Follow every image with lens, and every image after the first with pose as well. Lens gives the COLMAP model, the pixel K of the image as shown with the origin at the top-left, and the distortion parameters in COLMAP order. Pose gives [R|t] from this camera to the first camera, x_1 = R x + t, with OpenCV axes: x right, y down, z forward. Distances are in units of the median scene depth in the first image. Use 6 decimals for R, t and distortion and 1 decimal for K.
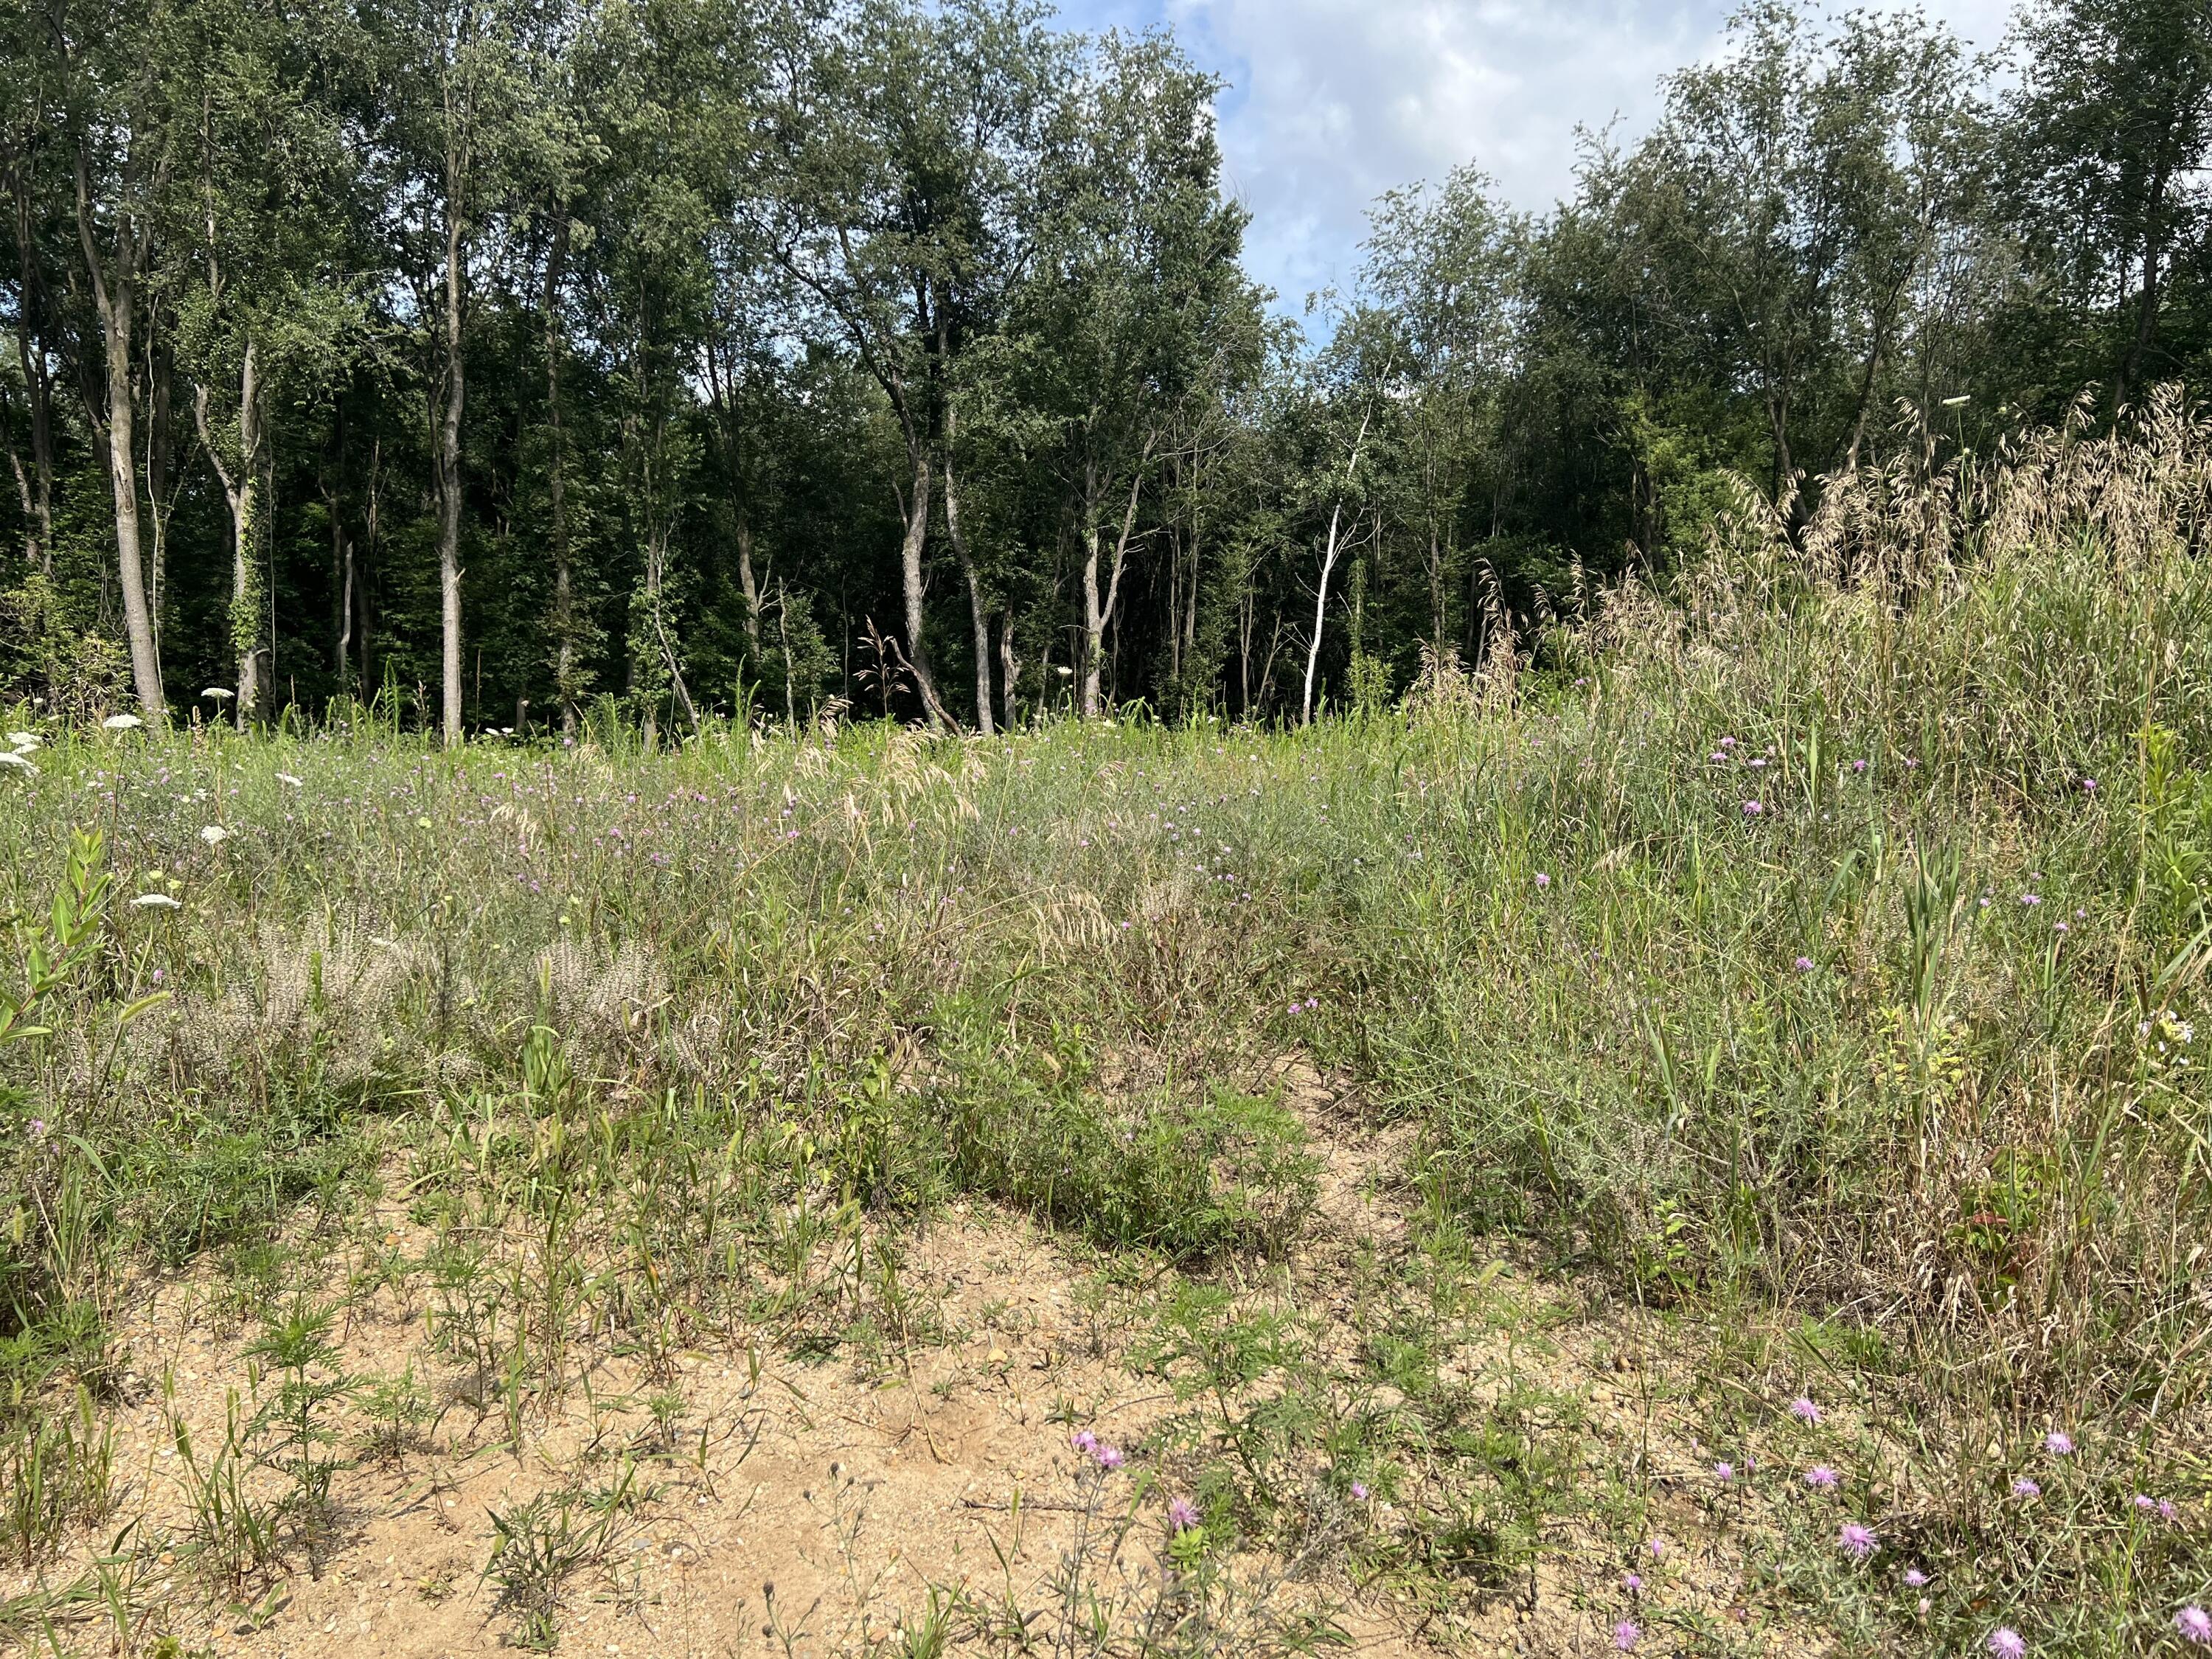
lens RADIAL K [[1674.0, 0, 1096.2], [0, 1674.0, 838.9], [0, 0, 1]] dist [0.065715, -0.071920]
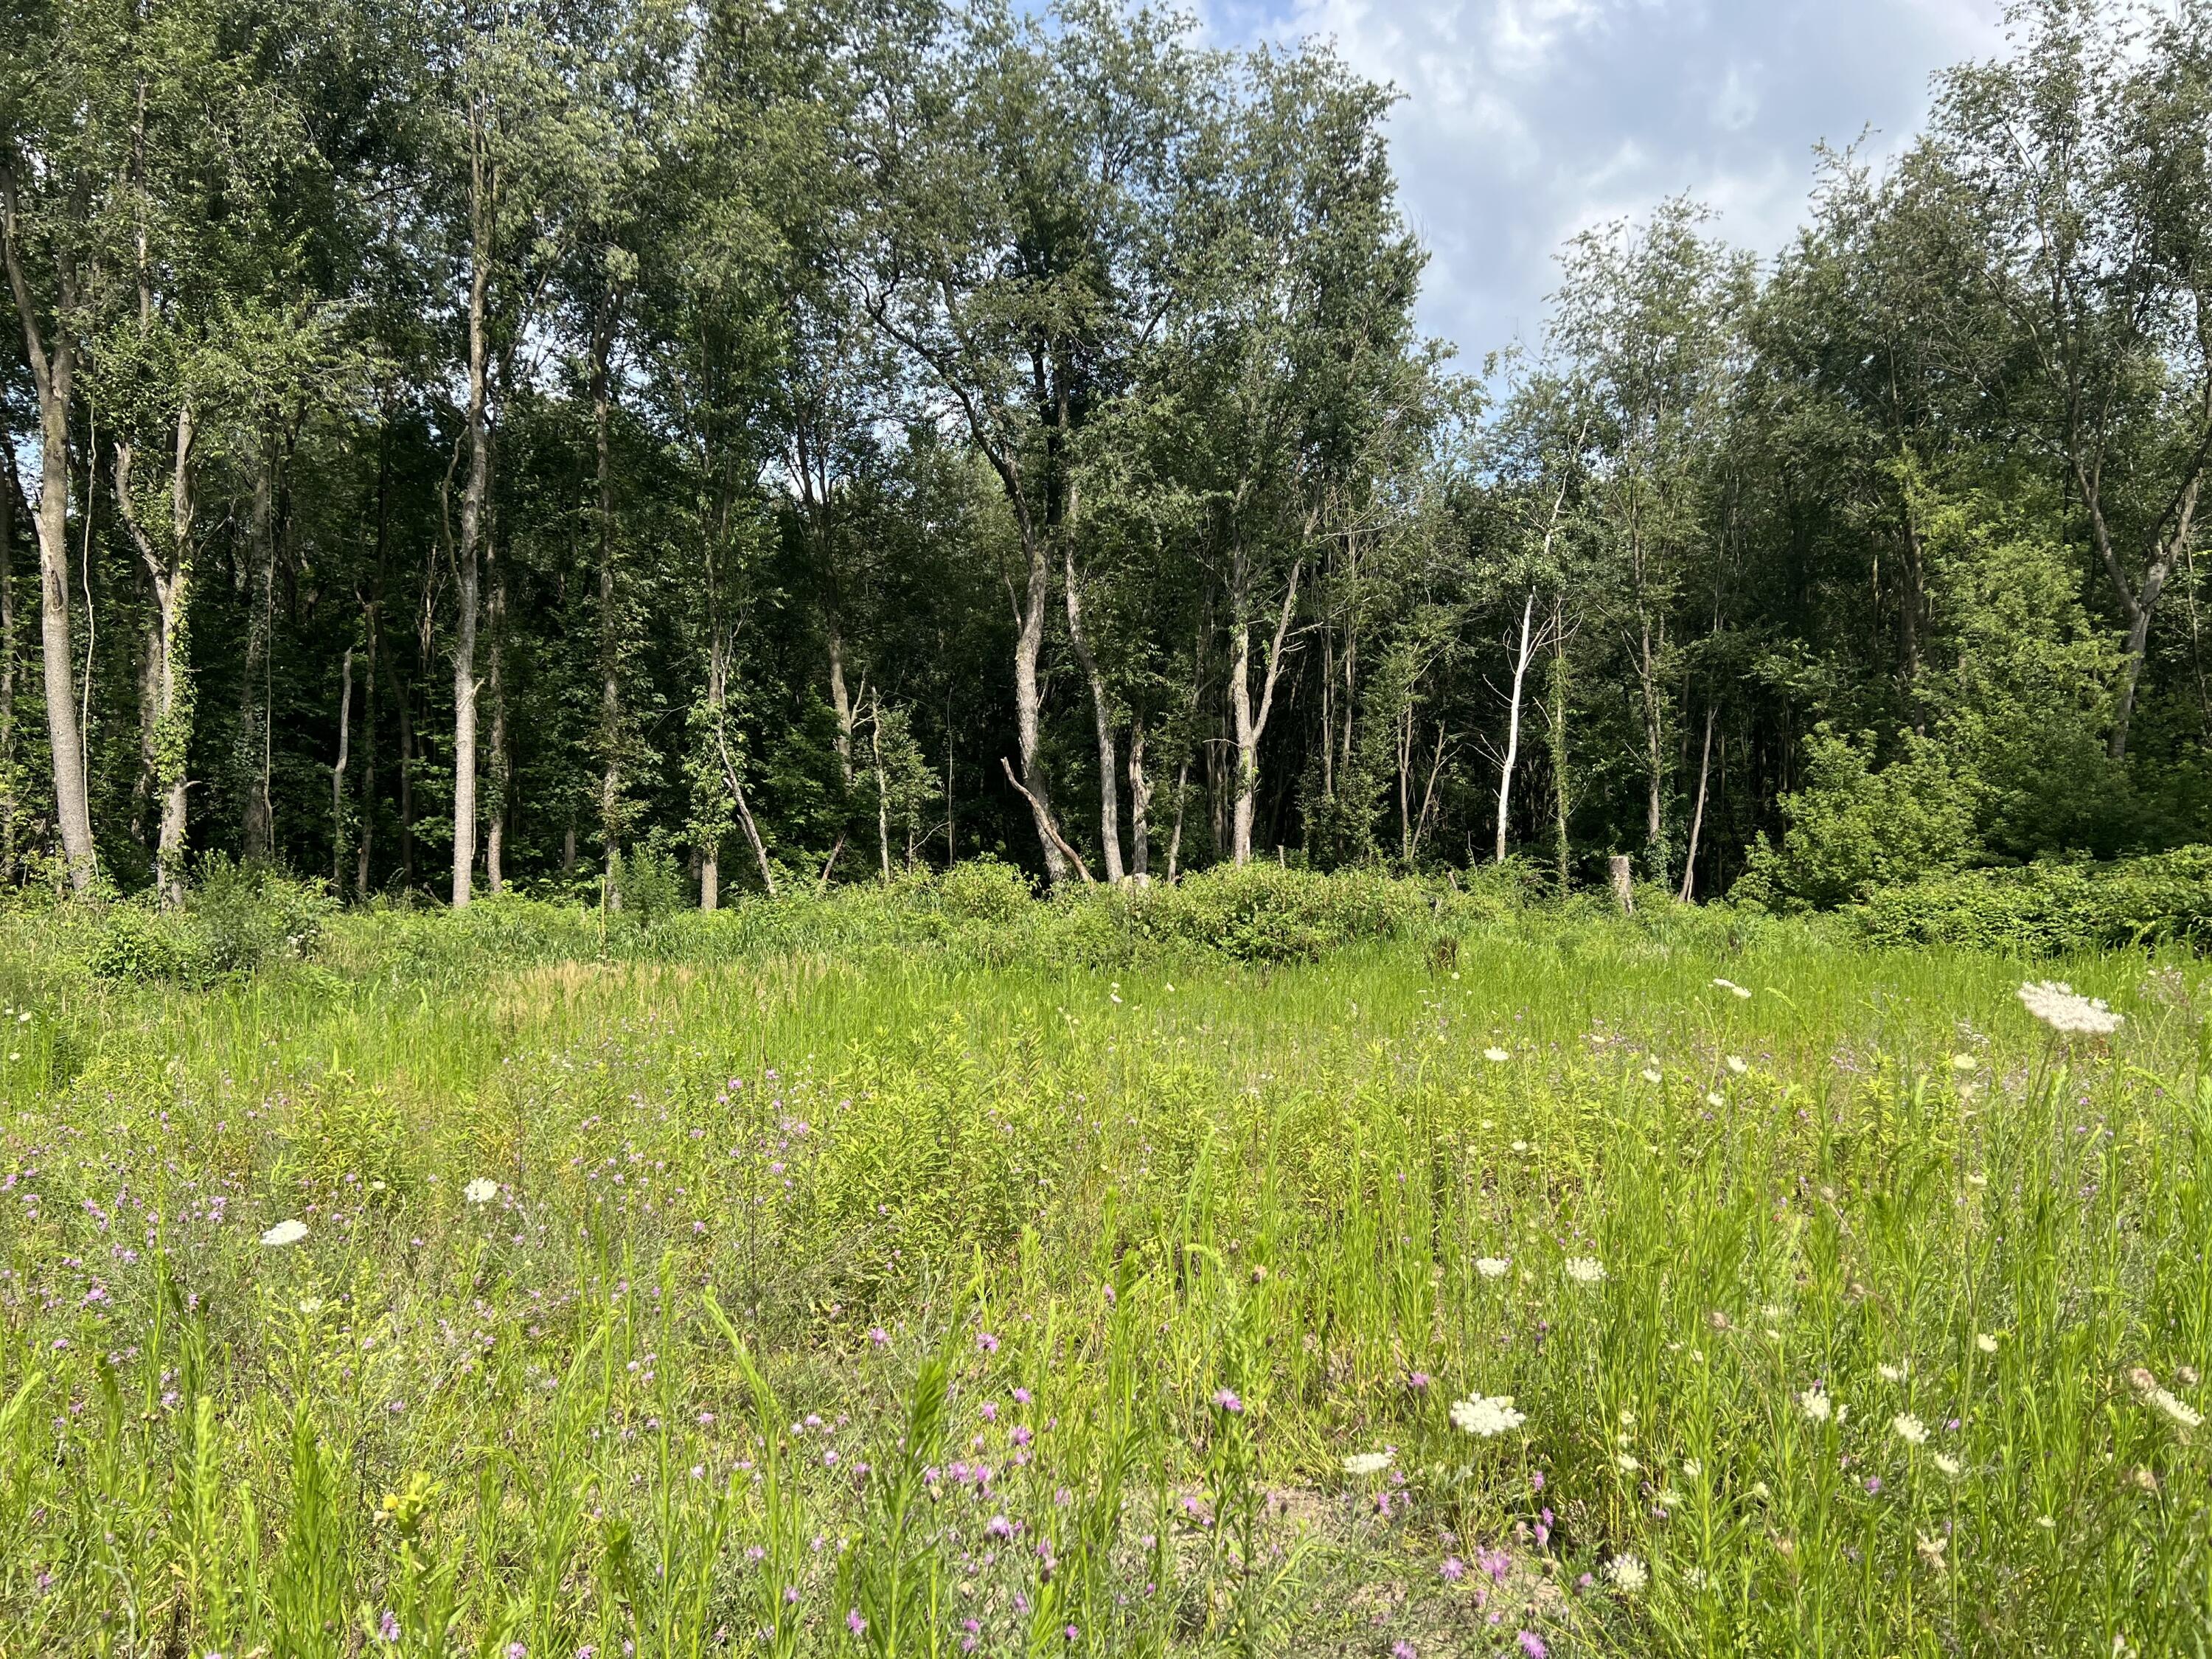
lens RADIAL K [[1674.0, 0, 1090.6], [0, 1674.0, 844.5], [0, 0, 1]] dist [0.065715, -0.071920]
pose [[0.997643, -0.005103, -0.068421, -0.020414], [0.000609, 0.997850, -0.065543, -0.020849], [0.068608, 0.065346, 0.995501, 0.169364]]
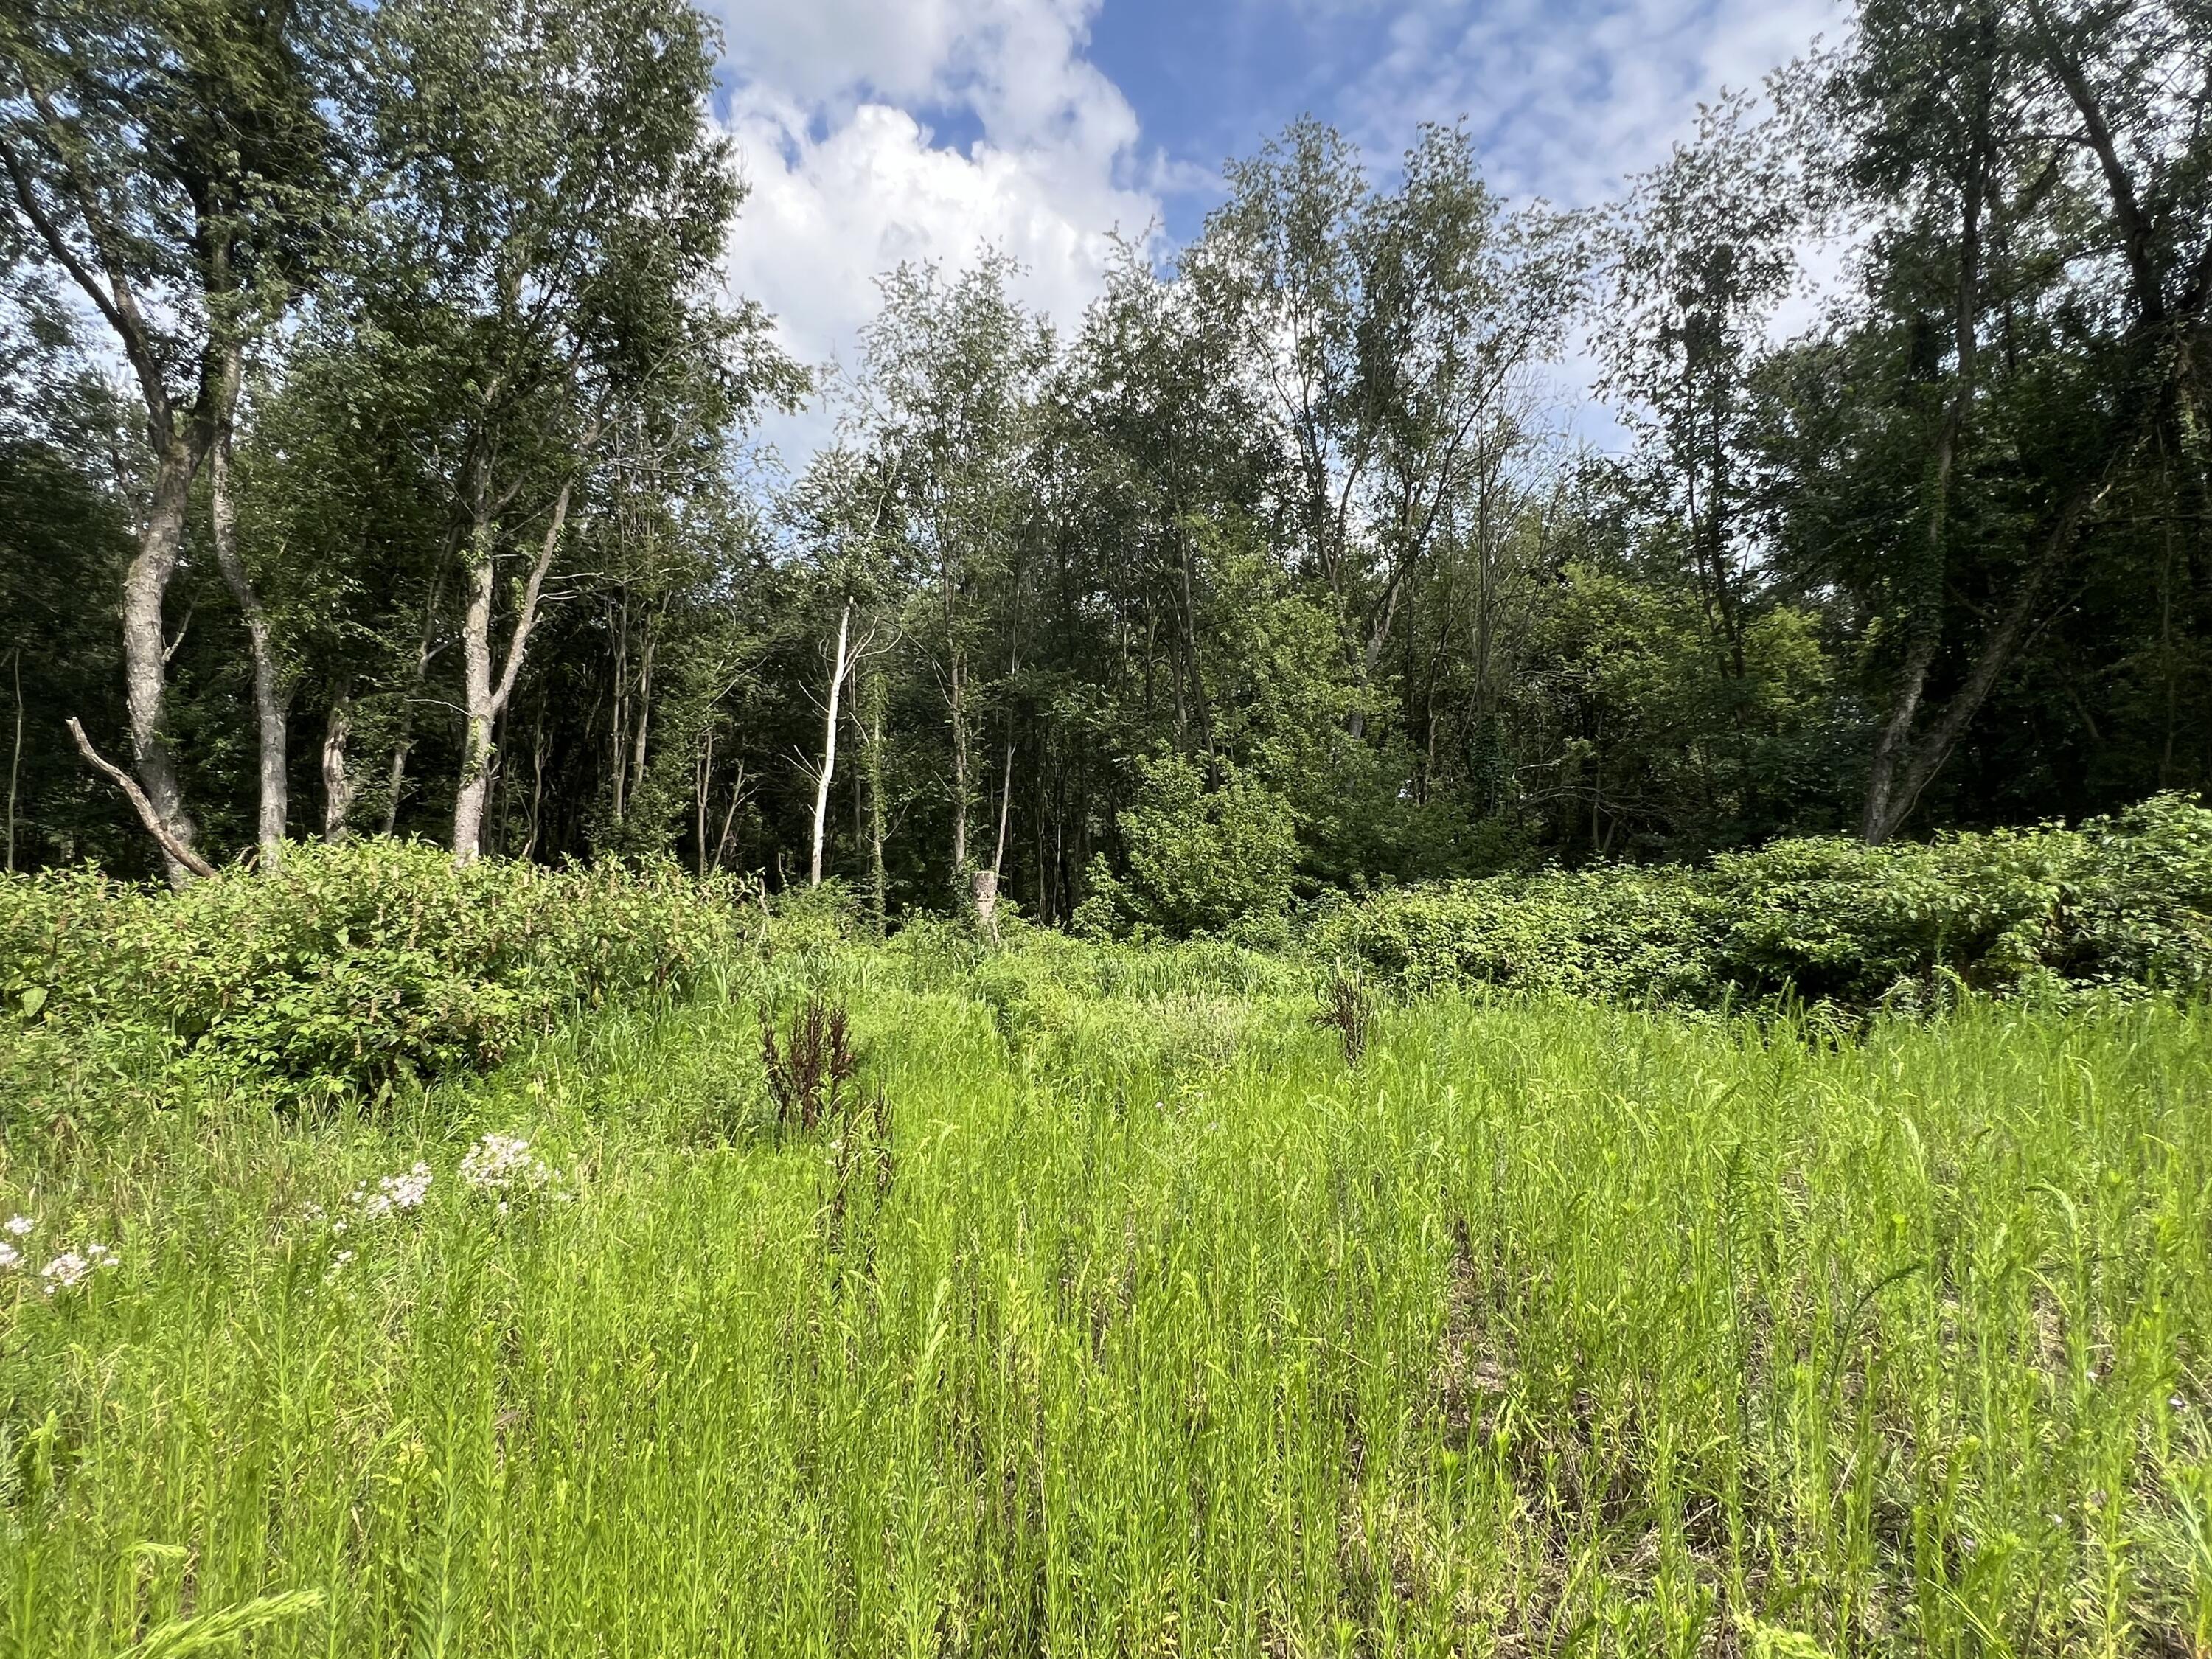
lens RADIAL K [[1103.0, 0, 1087.2], [0, 1103.0, 834.8], [0, 0, 1]] dist [0.004952, 0.001742]
pose [[0.897432, 0.028065, 0.440259, 0.020477], [0.025935, 0.992892, -0.116161, -0.030350], [-0.440390, 0.115665, 0.890325, 0.544113]]
